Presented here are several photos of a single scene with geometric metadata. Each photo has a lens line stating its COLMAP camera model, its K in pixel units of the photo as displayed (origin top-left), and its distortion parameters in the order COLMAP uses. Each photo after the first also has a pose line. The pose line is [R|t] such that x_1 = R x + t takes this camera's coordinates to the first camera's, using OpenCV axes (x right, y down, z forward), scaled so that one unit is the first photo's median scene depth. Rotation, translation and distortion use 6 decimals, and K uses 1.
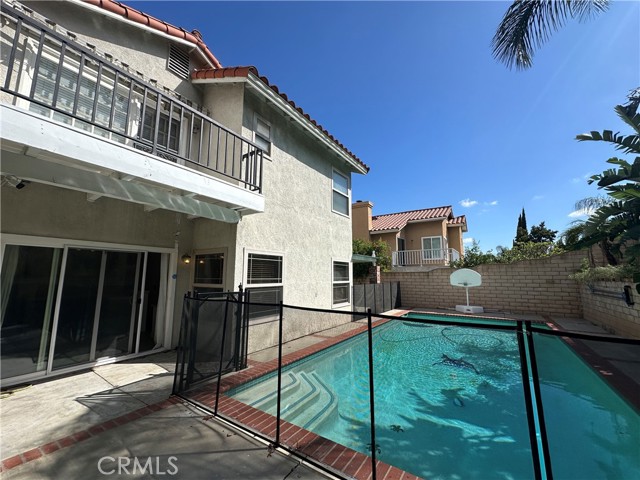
lens RADIAL K [[255.5, 0, 319.6], [0, 255.5, 239.1], [0, 0, 1]] dist [-0.004928, 0.001186]
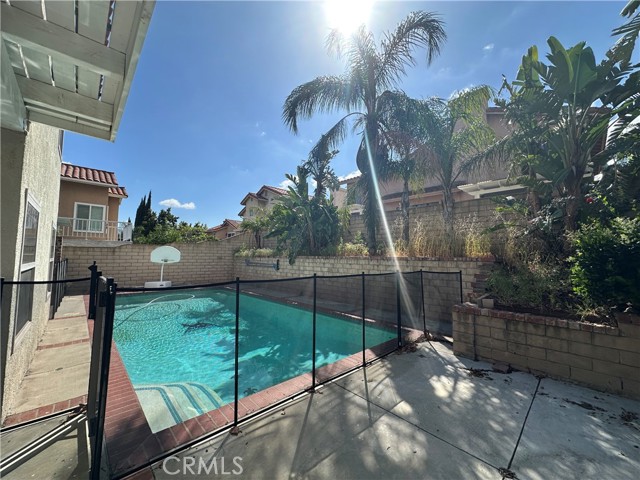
lens RADIAL K [[255.5, 0, 319.5], [0, 255.5, 238.7], [0, 0, 1]] dist [-0.004928, 0.001186]
pose [[0.214649, 0.068404, 0.974293, -0.356340], [-0.152838, 0.987607, -0.035667, 0.032857], [-0.964659, -0.141253, 0.222444, 0.200110]]
